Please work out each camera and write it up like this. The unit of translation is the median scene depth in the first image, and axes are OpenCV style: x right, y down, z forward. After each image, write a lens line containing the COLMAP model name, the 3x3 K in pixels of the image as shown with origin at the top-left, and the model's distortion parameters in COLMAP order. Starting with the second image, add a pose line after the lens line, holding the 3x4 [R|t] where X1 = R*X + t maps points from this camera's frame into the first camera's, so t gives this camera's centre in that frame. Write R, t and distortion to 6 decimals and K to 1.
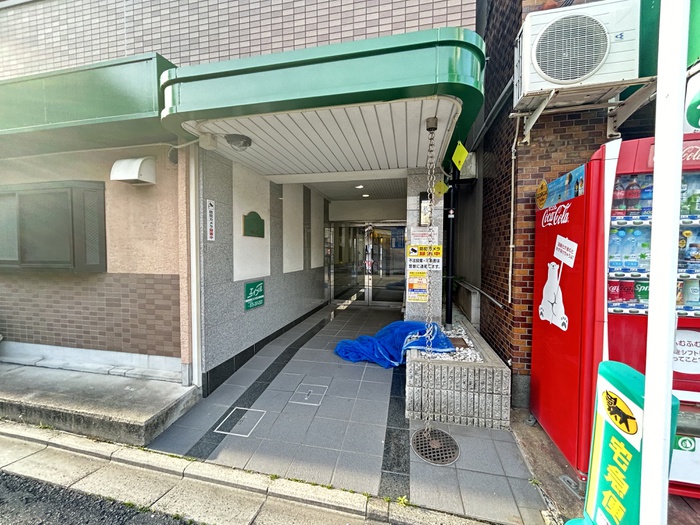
lens RADIAL K [[283.3, 0, 348.2], [0, 283.3, 261.8], [0, 0, 1]] dist [-0.002421, 0.001006]
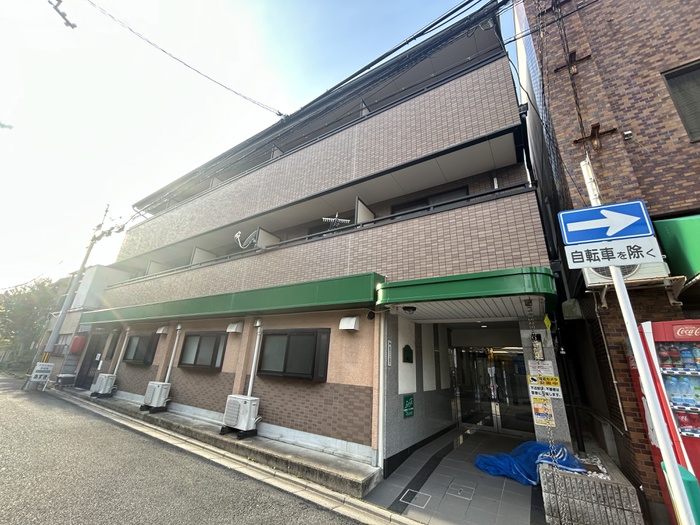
lens RADIAL K [[283.3, 0, 349.1], [0, 283.3, 262.3], [0, 0, 1]] dist [-0.002421, 0.001006]
pose [[0.936205, -0.075942, -0.343152, -0.088952], [-0.062699, 0.924623, -0.375686, 0.002903], [0.345816, 0.373235, 0.860876, -0.725098]]
